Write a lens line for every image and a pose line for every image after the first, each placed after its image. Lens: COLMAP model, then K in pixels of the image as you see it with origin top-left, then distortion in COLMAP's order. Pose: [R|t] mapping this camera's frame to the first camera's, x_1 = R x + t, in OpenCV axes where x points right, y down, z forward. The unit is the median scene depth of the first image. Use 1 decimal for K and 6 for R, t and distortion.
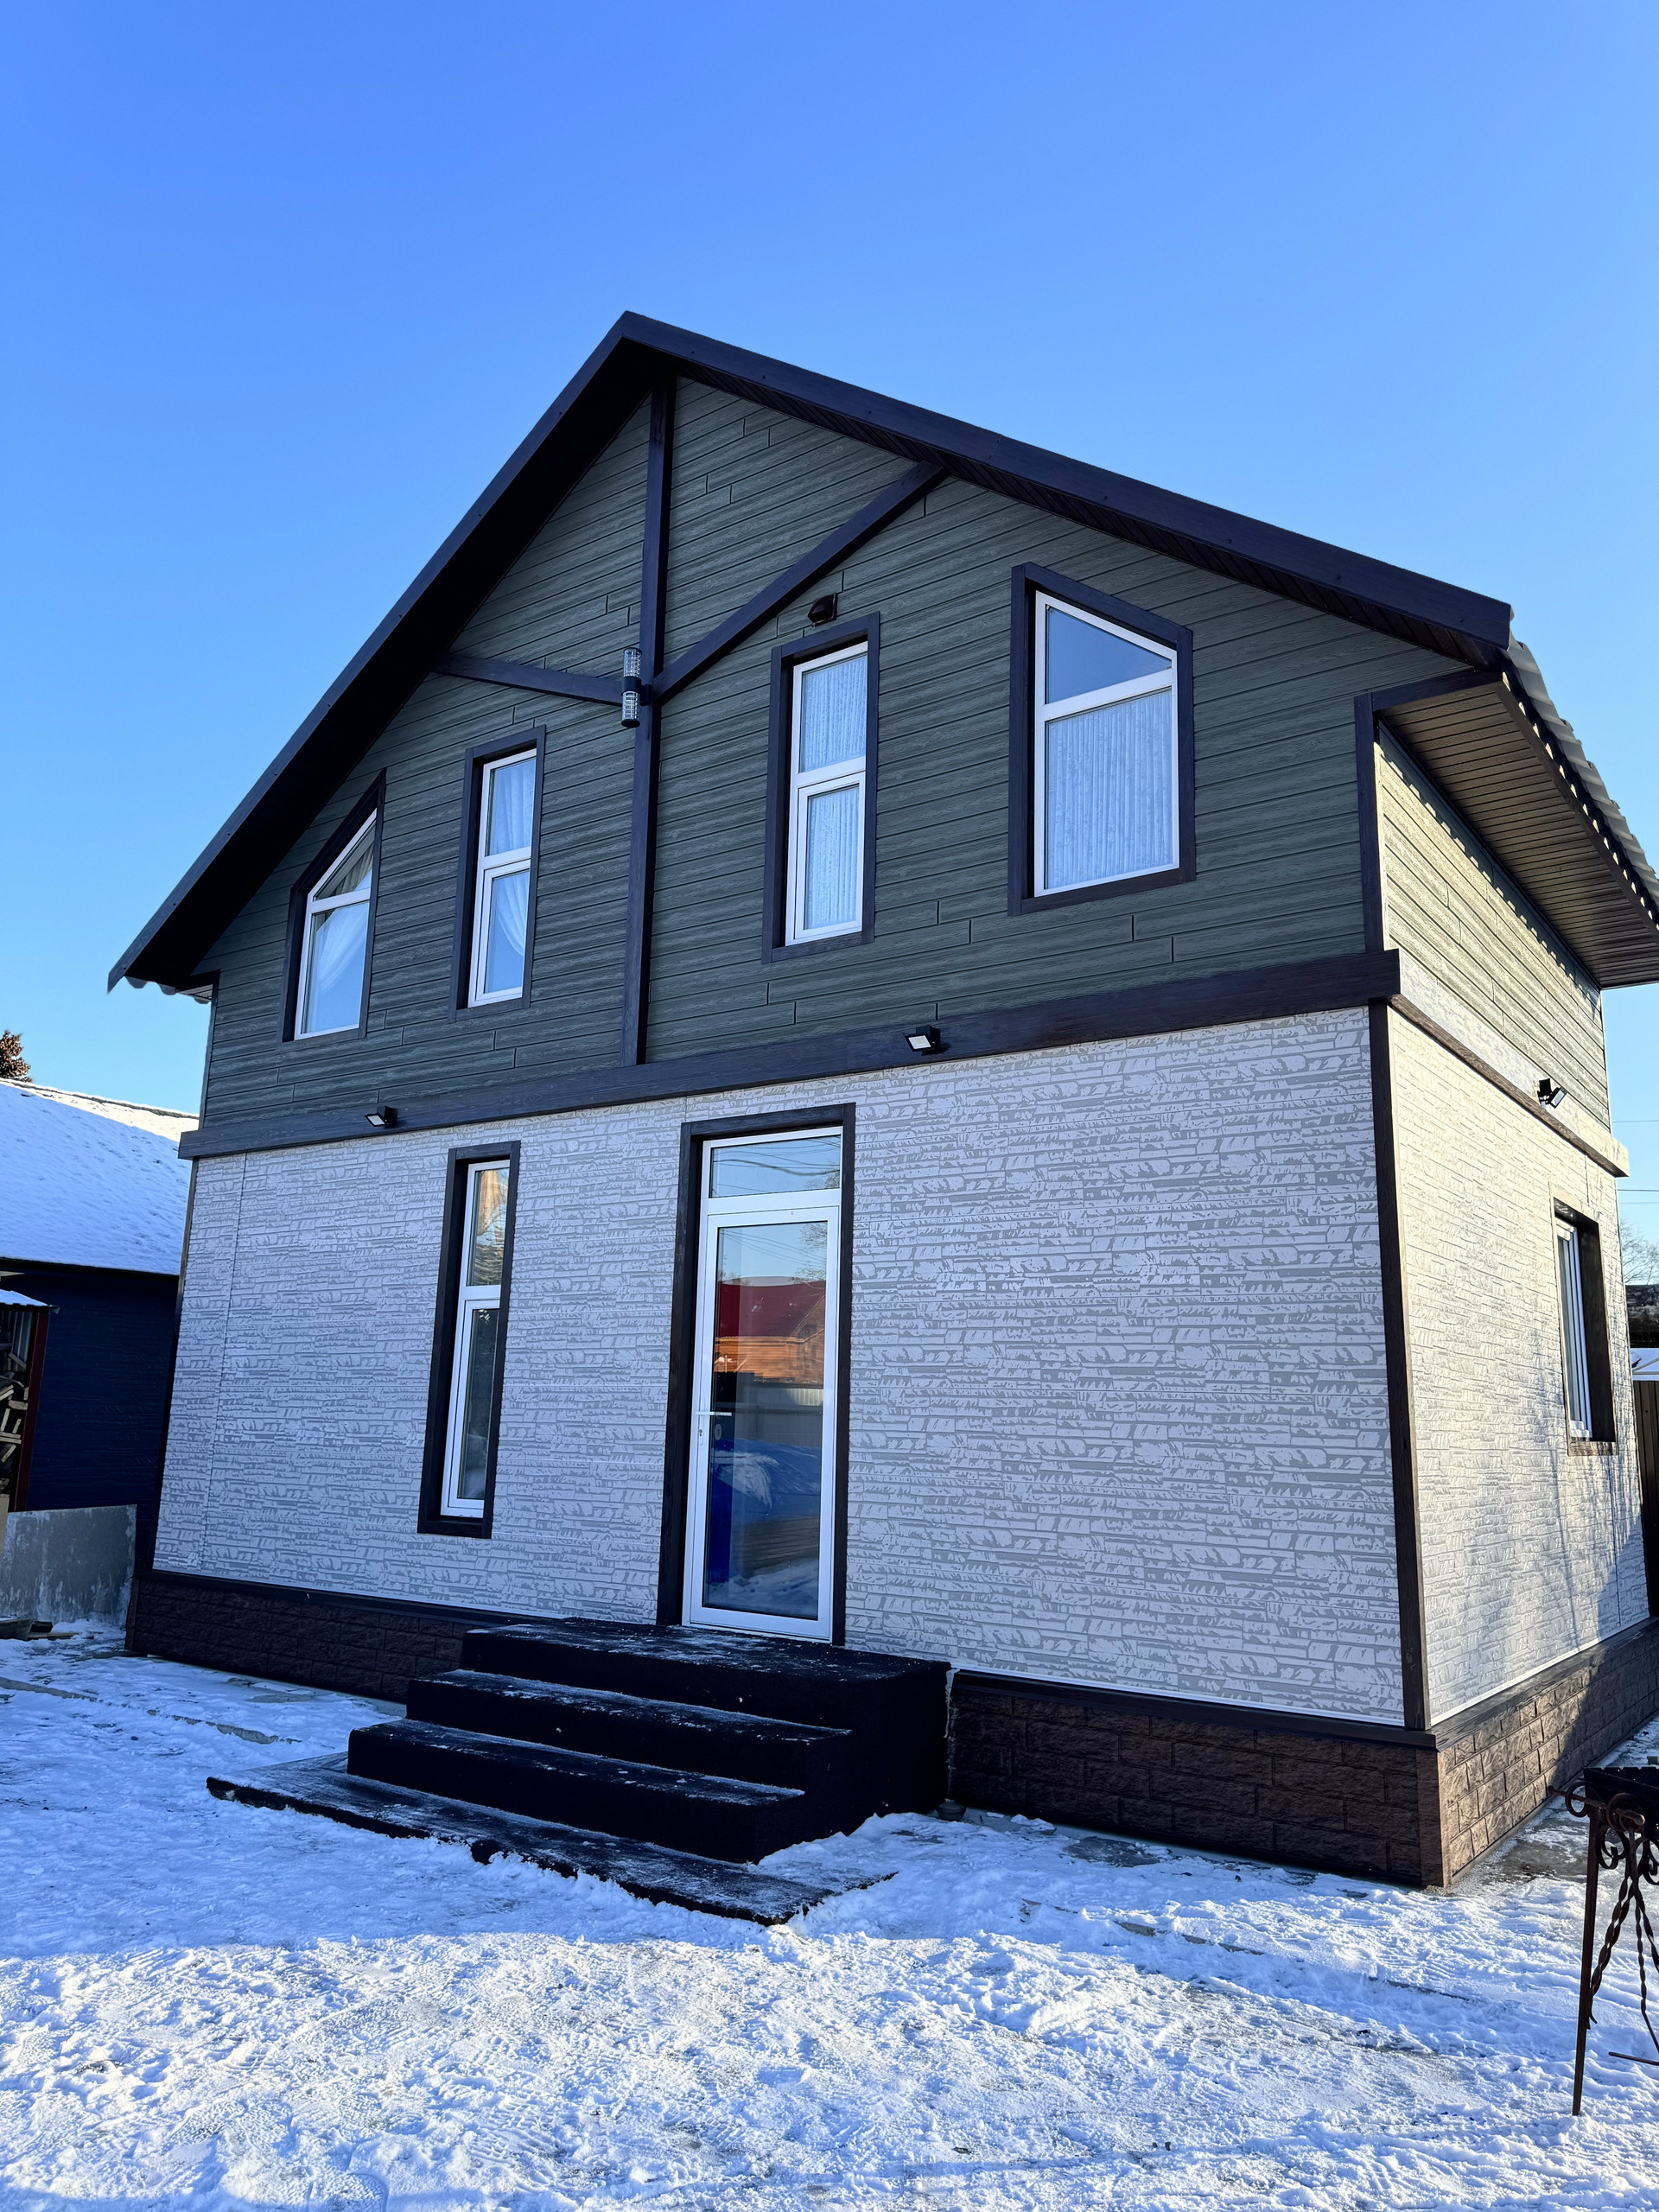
lens RADIAL K [[1553.6, 0, 830.4], [0, 1553.6, 1095.2], [0, 0, 1]] dist [0.154495, -0.295154]
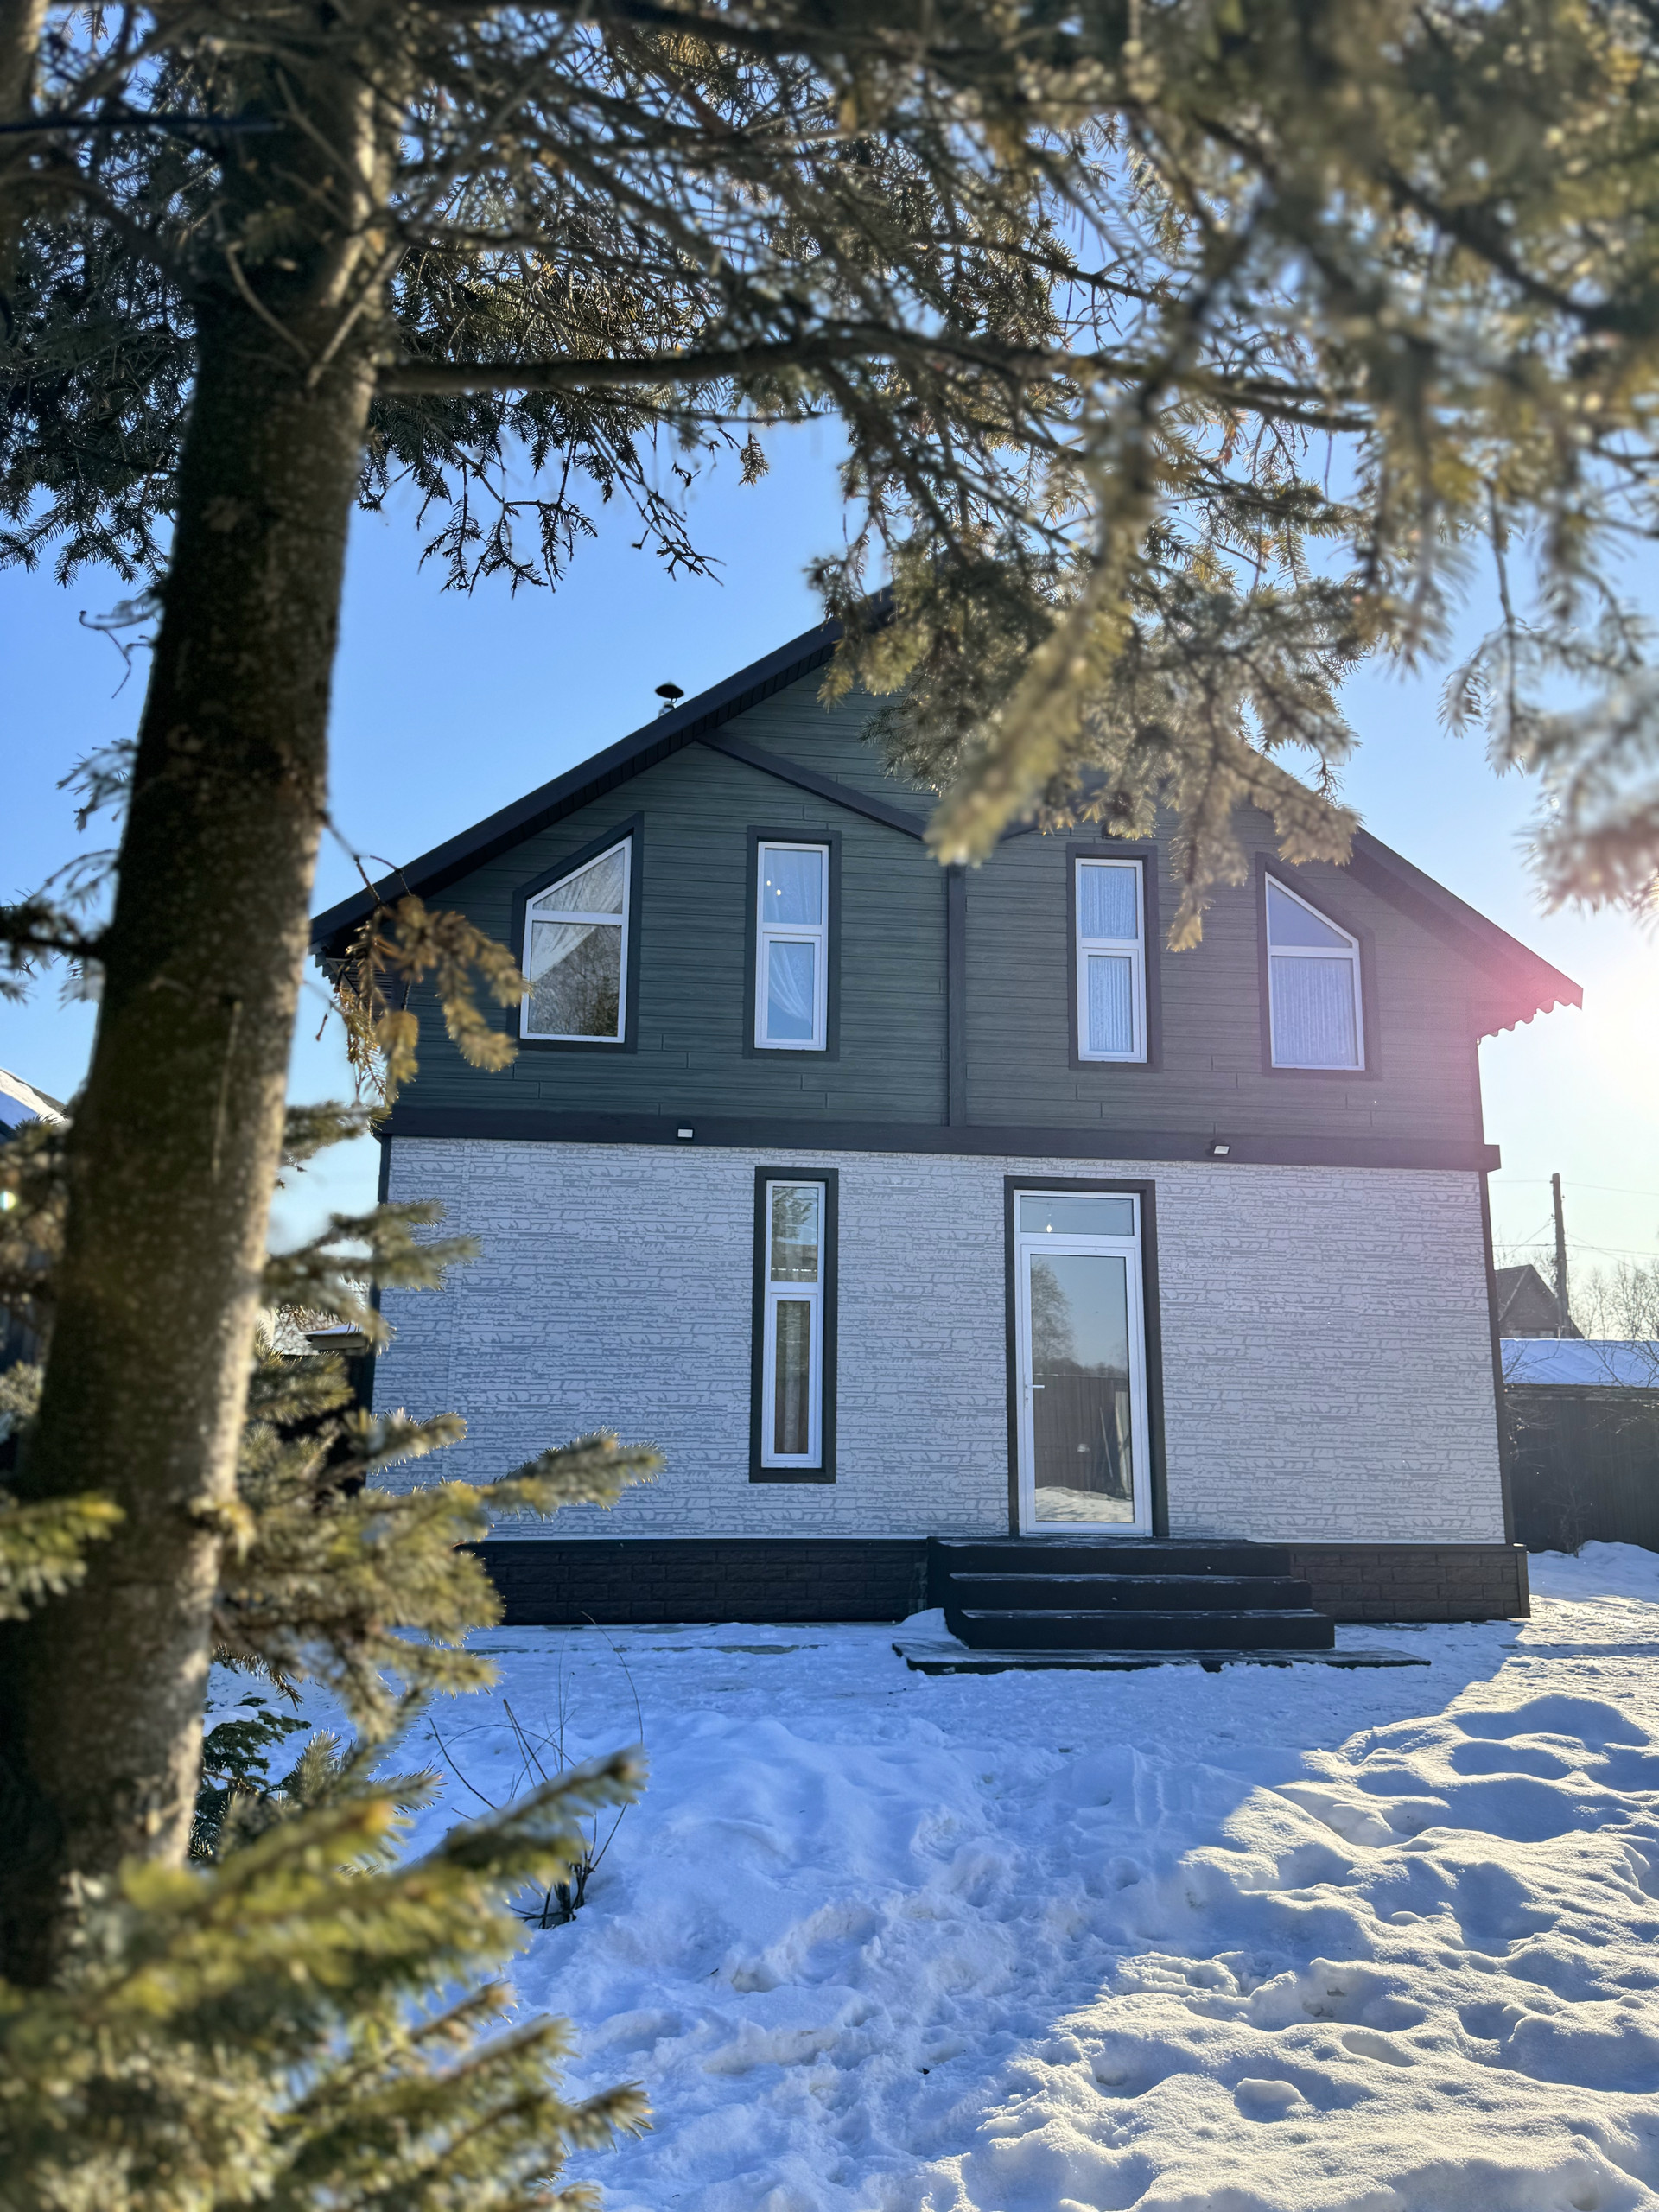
lens RADIAL K [[1553.6, 0, 830.4], [0, 1553.6, 1095.2], [0, 0, 1]] dist [0.154495, -0.295154]
pose [[0.738759, 0.114206, 0.664223, -1.270861], [-0.133249, 0.990835, -0.022161, -0.001349], [-0.660667, -0.072135, 0.747206, 0.091160]]
